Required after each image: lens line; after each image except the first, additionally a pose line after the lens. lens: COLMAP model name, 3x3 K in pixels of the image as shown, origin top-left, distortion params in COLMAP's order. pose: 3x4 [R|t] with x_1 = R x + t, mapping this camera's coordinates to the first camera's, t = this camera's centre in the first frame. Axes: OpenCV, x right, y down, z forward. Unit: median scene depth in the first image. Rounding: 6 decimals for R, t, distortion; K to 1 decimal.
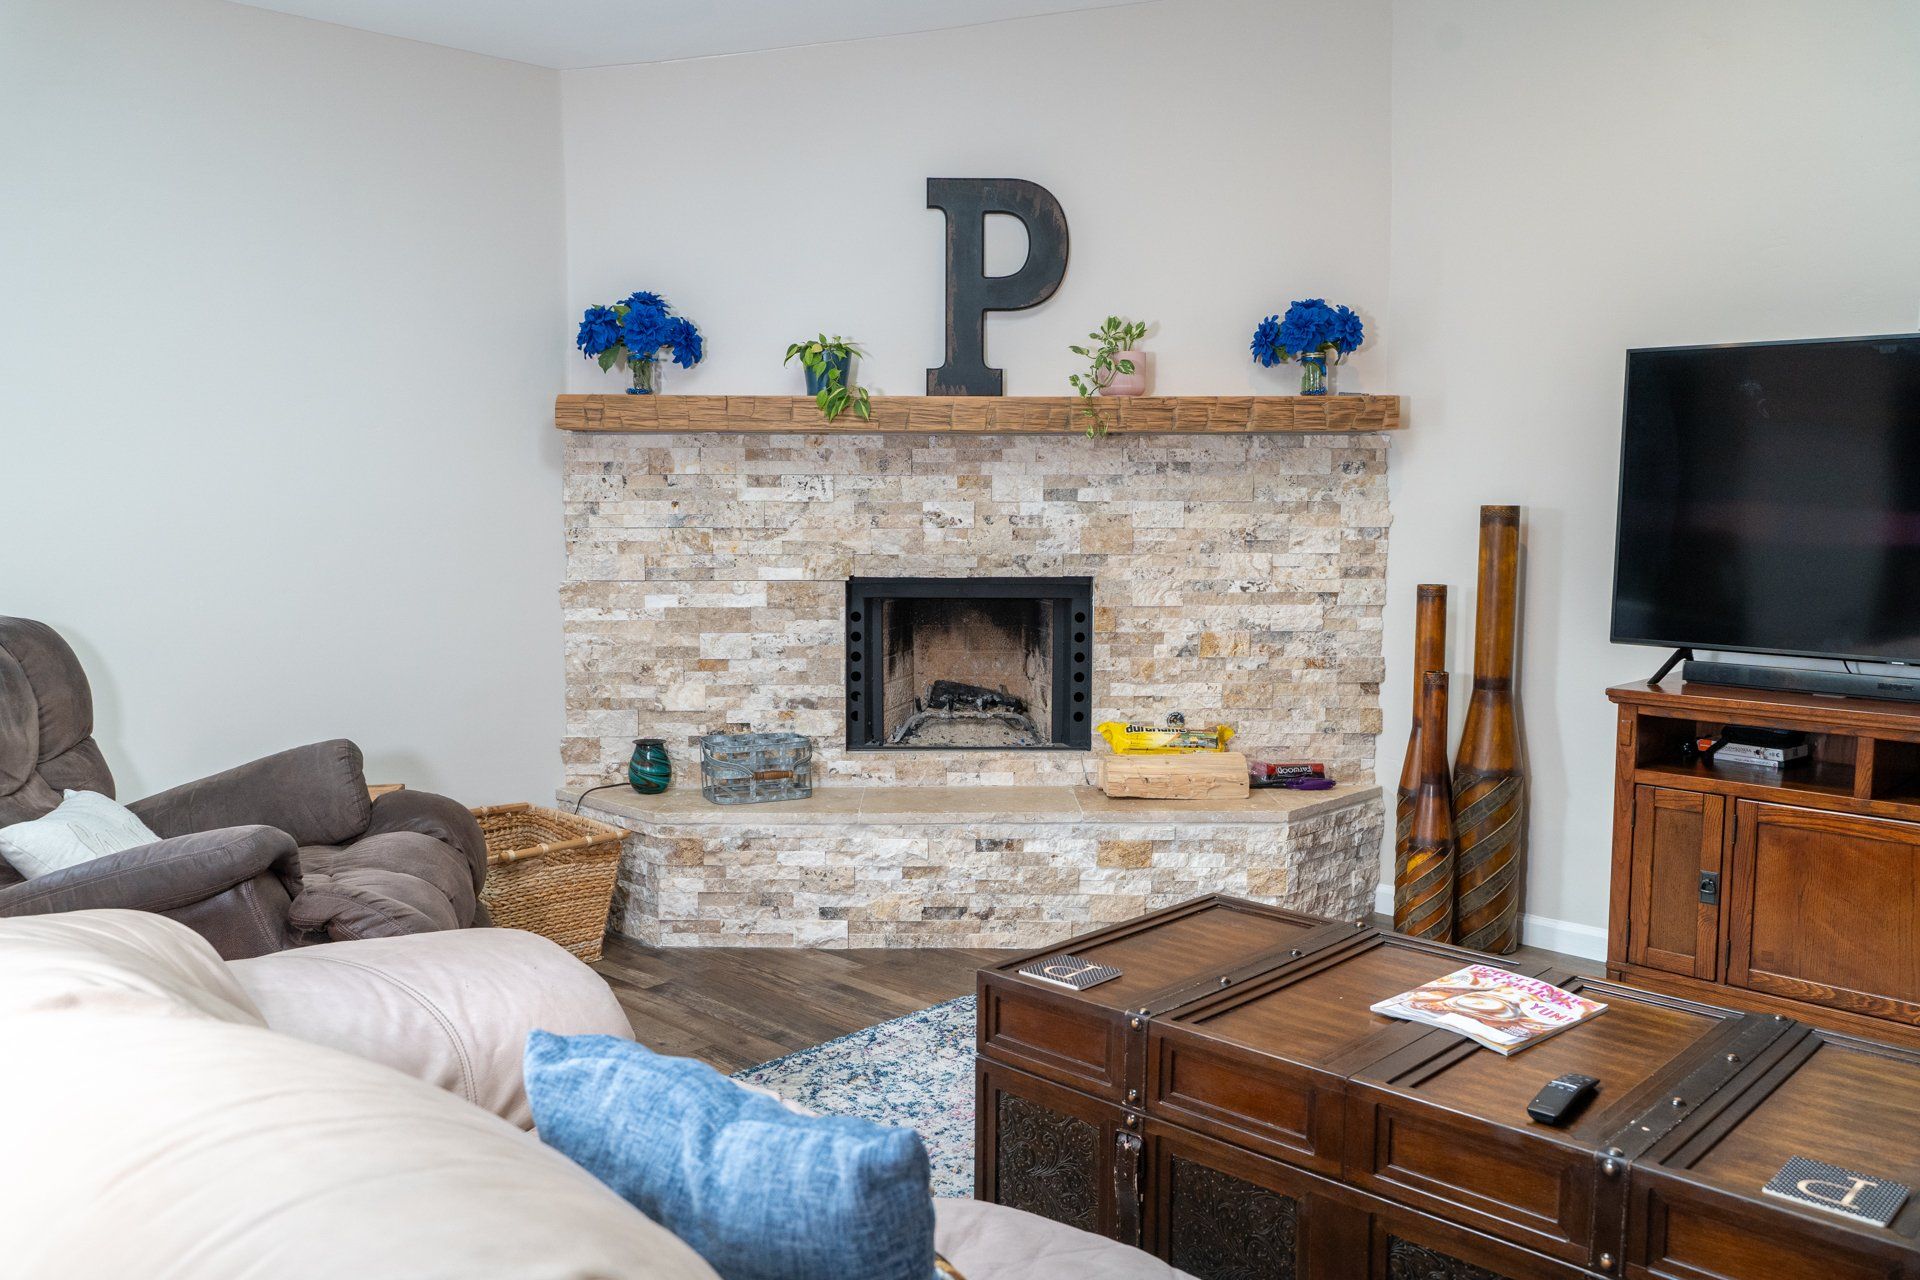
lens RADIAL K [[1536.5, 0, 963.0], [0, 1536.5, 645.8], [0, 0, 1]] dist [0.000927, -0.000506]
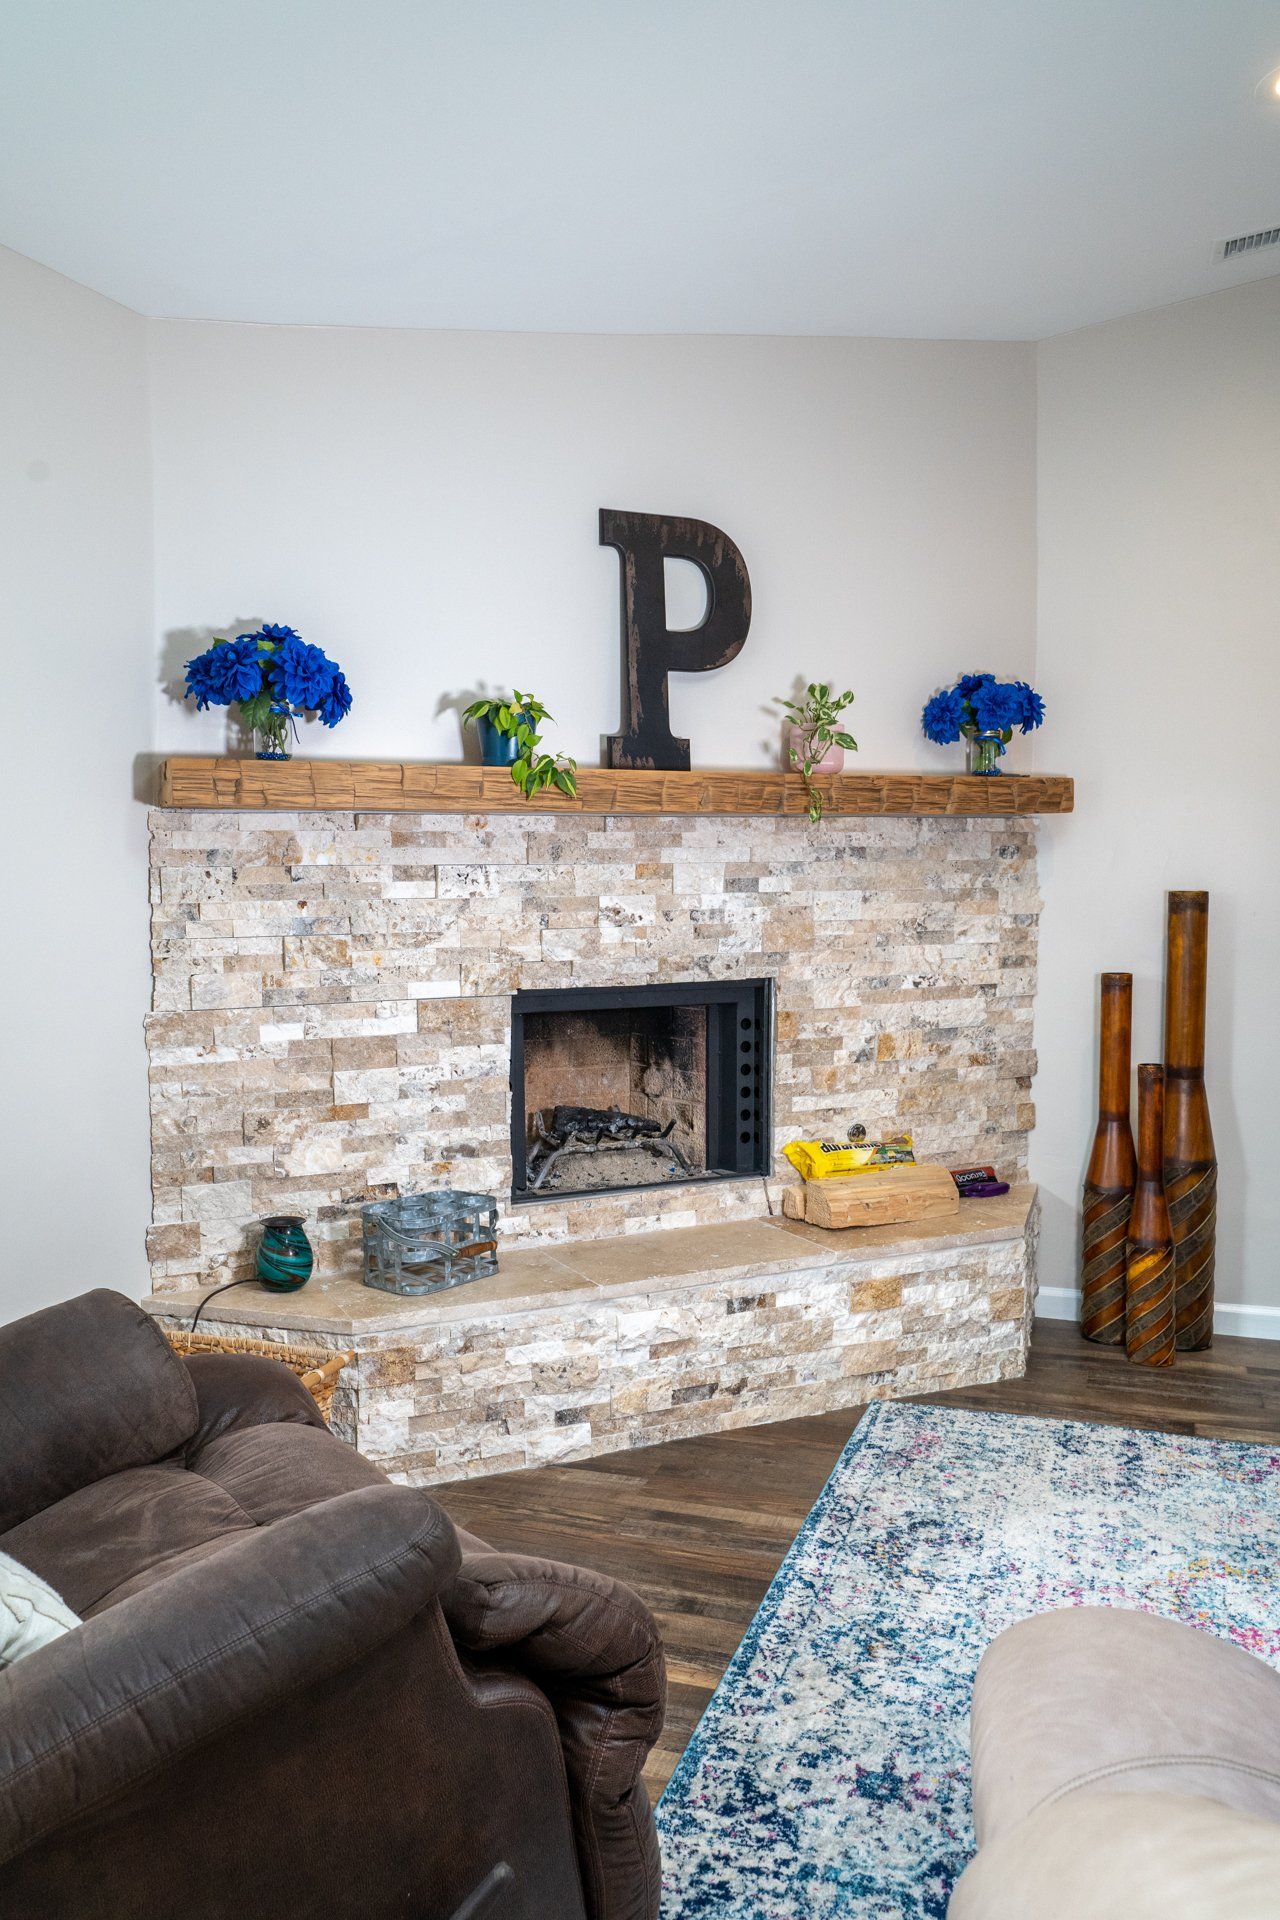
lens RADIAL K [[1536.5, 0, 640.0], [0, 1536.5, 960.0], [0, 0, 1]] dist [0.000927, -0.000506]
pose [[0.902214, -0.035155, 0.429853, -0.363398], [0.048243, 0.998644, -0.019584, -0.041775], [-0.428582, 0.038407, 0.902686, 0.242745]]
